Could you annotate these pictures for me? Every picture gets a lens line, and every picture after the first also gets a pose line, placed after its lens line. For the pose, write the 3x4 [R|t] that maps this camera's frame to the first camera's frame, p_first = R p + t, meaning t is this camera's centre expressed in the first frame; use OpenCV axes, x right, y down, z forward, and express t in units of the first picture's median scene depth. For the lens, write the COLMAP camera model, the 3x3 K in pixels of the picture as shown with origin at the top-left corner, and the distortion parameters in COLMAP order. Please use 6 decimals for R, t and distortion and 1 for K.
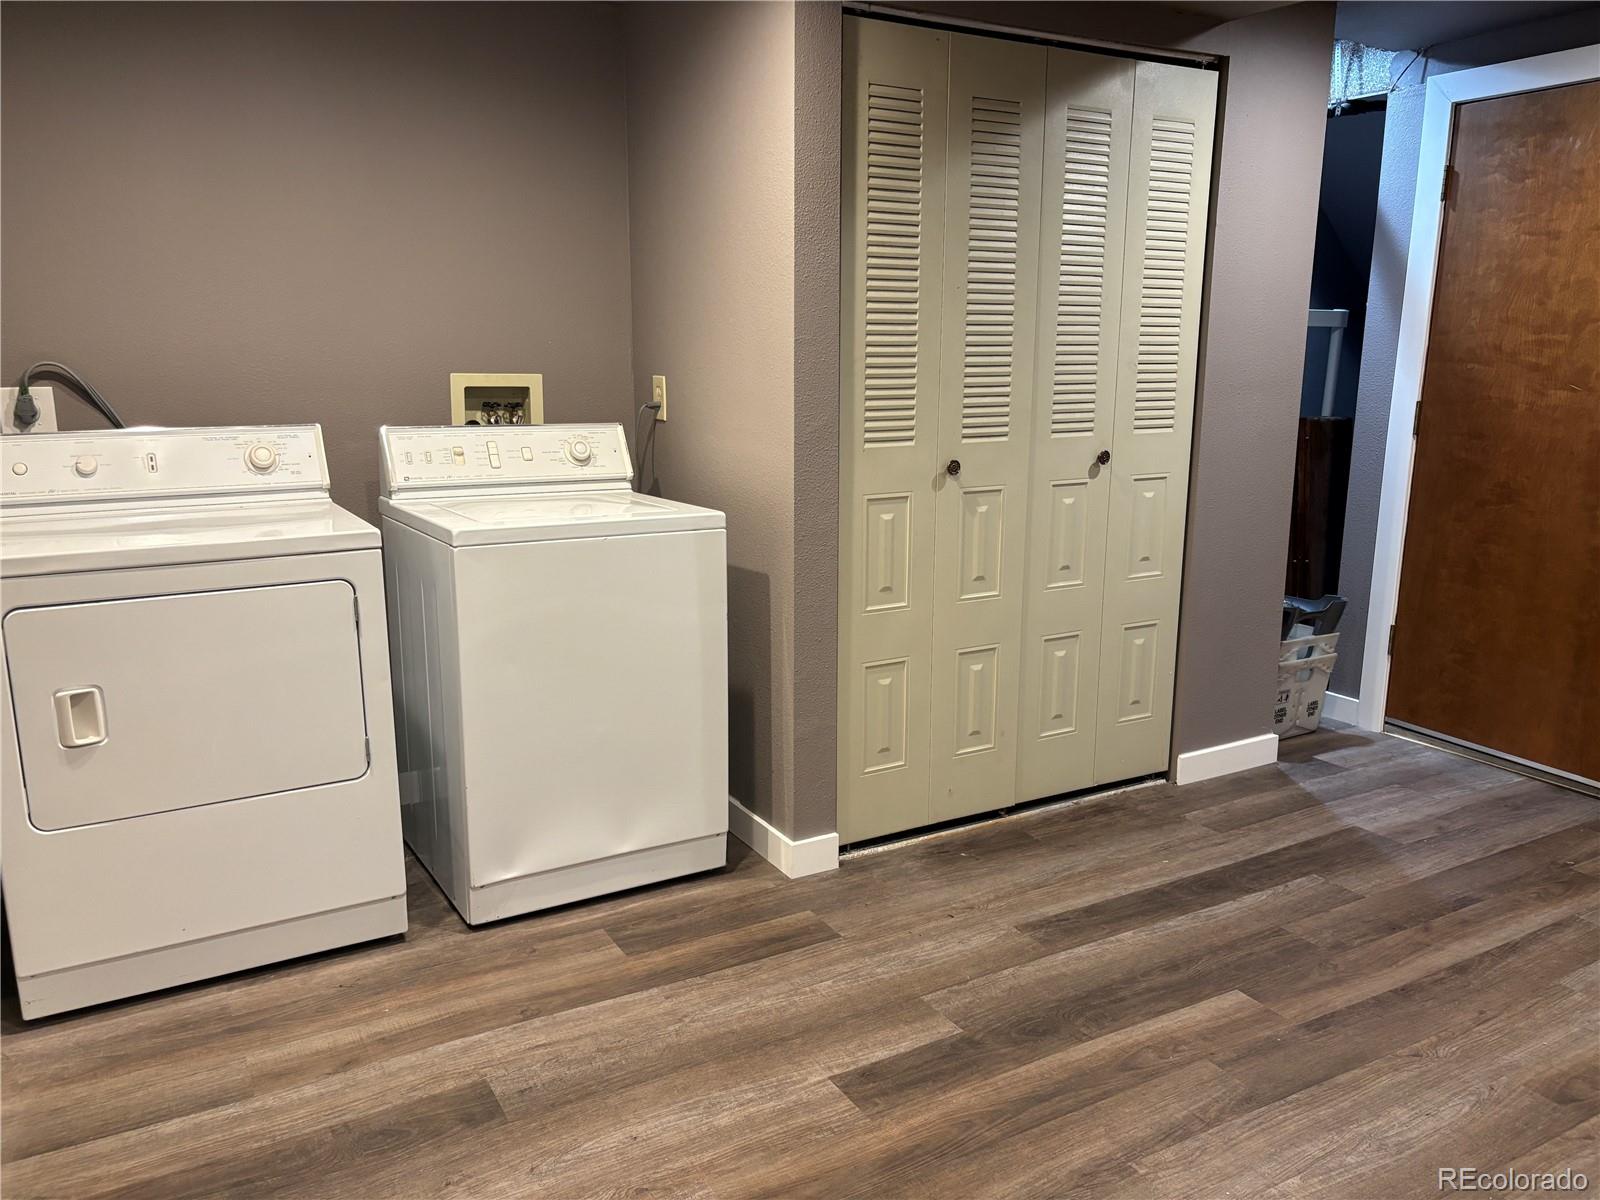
lens RADIAL K [[1226.2, 0, 809.2], [0, 1226.2, 607.8], [0, 0, 1]] dist [0.039060, -0.033665]
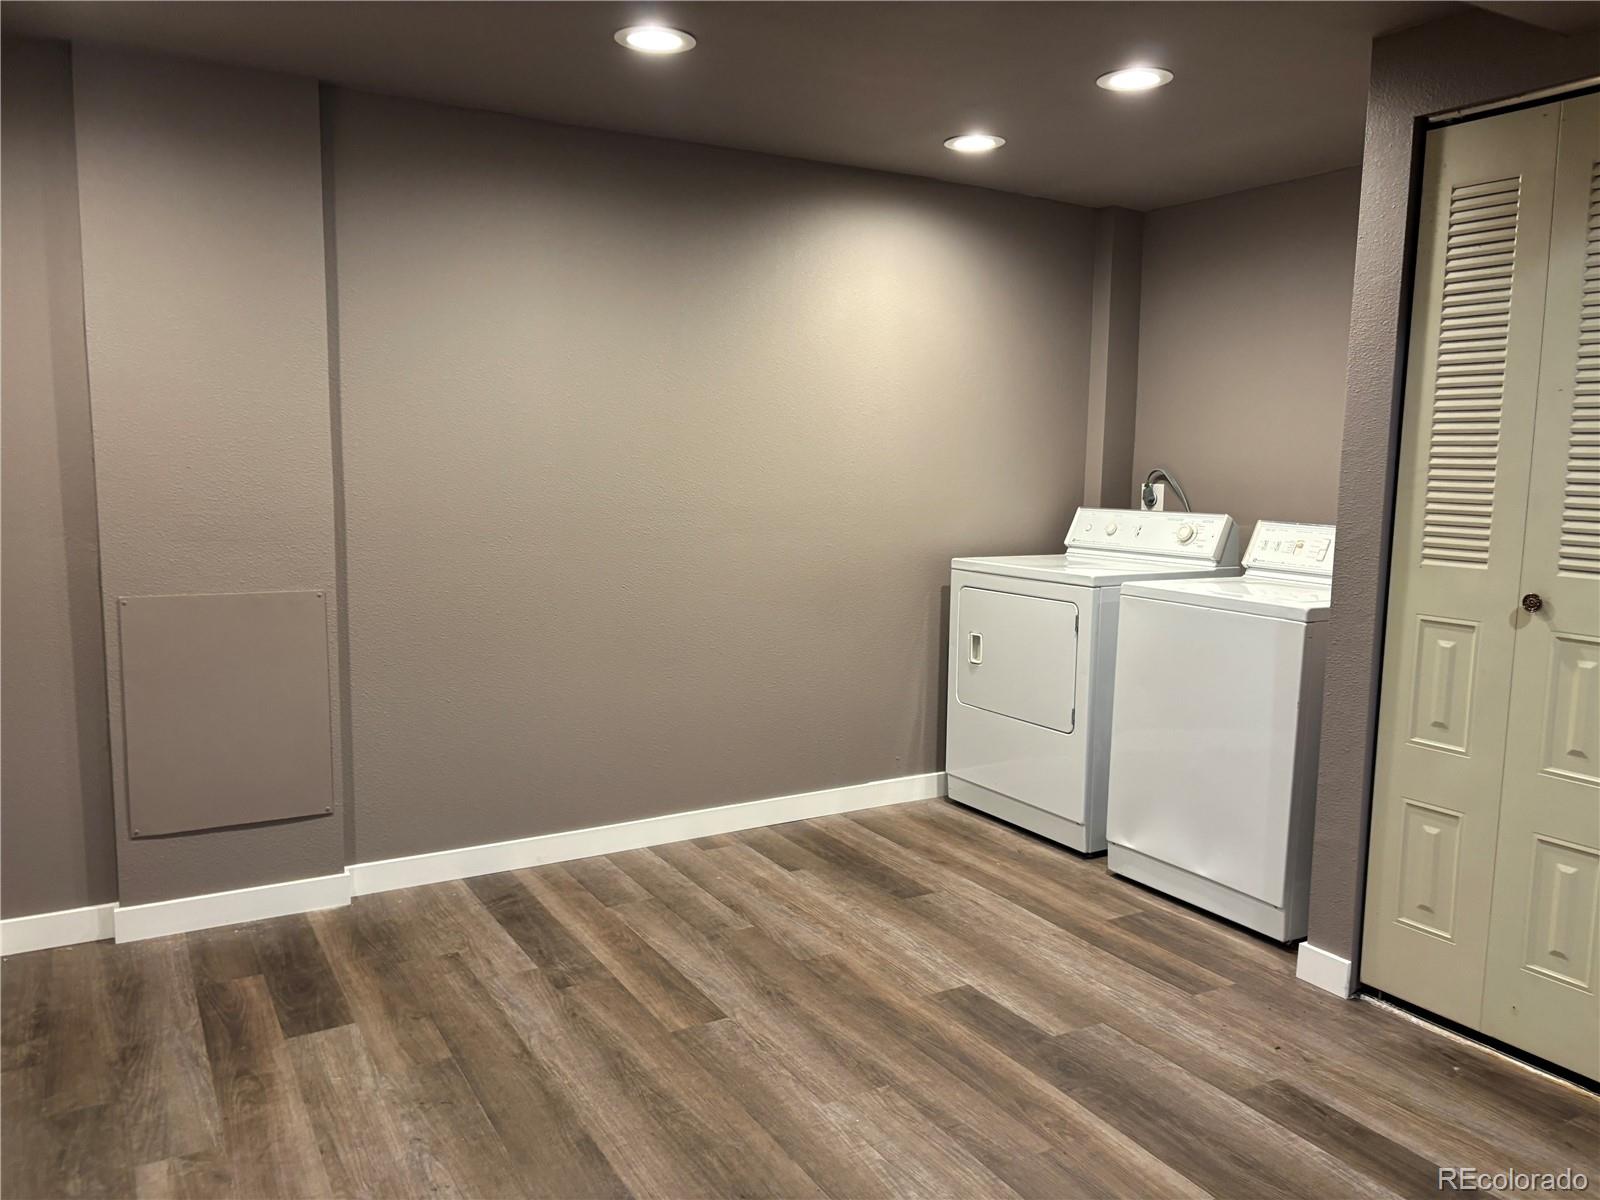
lens RADIAL K [[1226.2, 0, 810.9], [0, 1226.2, 600.0], [0, 0, 1]] dist [0.039060, -0.033665]
pose [[0.002042, 0.112741, -0.993622, 1.076949], [-0.230127, 0.967009, 0.109249, -0.109163], [0.973158, 0.228437, 0.027919, 0.576635]]
